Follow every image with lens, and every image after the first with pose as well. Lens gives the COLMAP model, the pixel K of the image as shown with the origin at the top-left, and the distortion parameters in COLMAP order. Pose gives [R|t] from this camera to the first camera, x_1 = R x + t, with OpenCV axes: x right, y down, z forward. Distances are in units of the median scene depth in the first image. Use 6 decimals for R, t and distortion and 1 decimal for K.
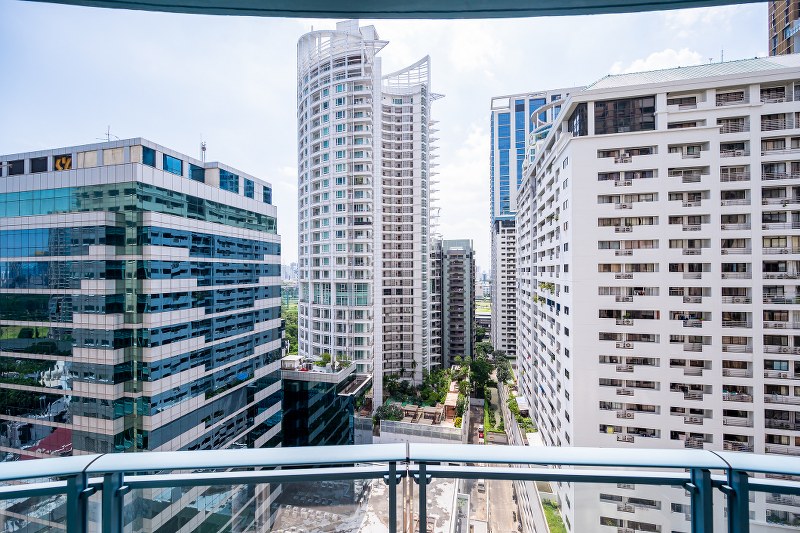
lens RADIAL K [[315.5, 0, 402.9], [0, 315.5, 270.0], [0, 0, 1]] dist [0.000845, 0.000046]
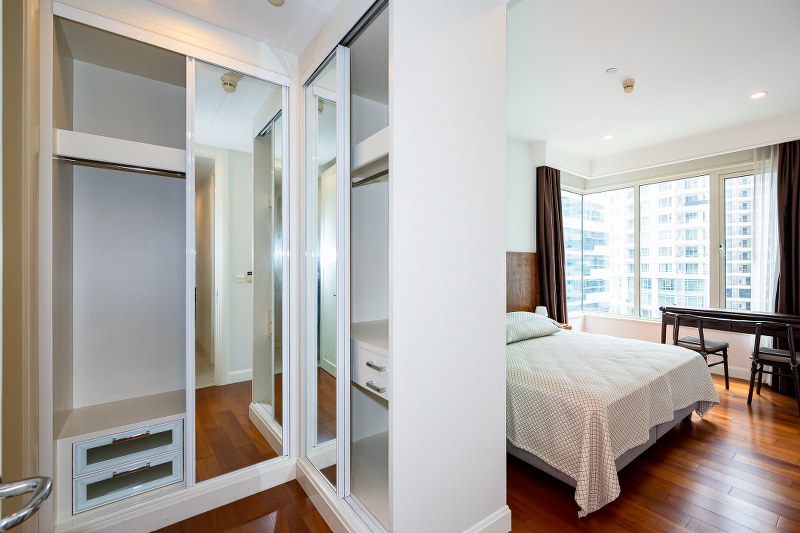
lens RADIAL K [[343.9, 0, 400.0], [0, 343.9, 265.8], [0, 0, 1]] dist [-0.000764, -0.000052]
pose [[0.756979, 0.004248, -0.653425, -0.128484], [0.000635, 0.999974, 0.007237, 0.001069], [0.653439, -0.005893, 0.756956, -0.123861]]
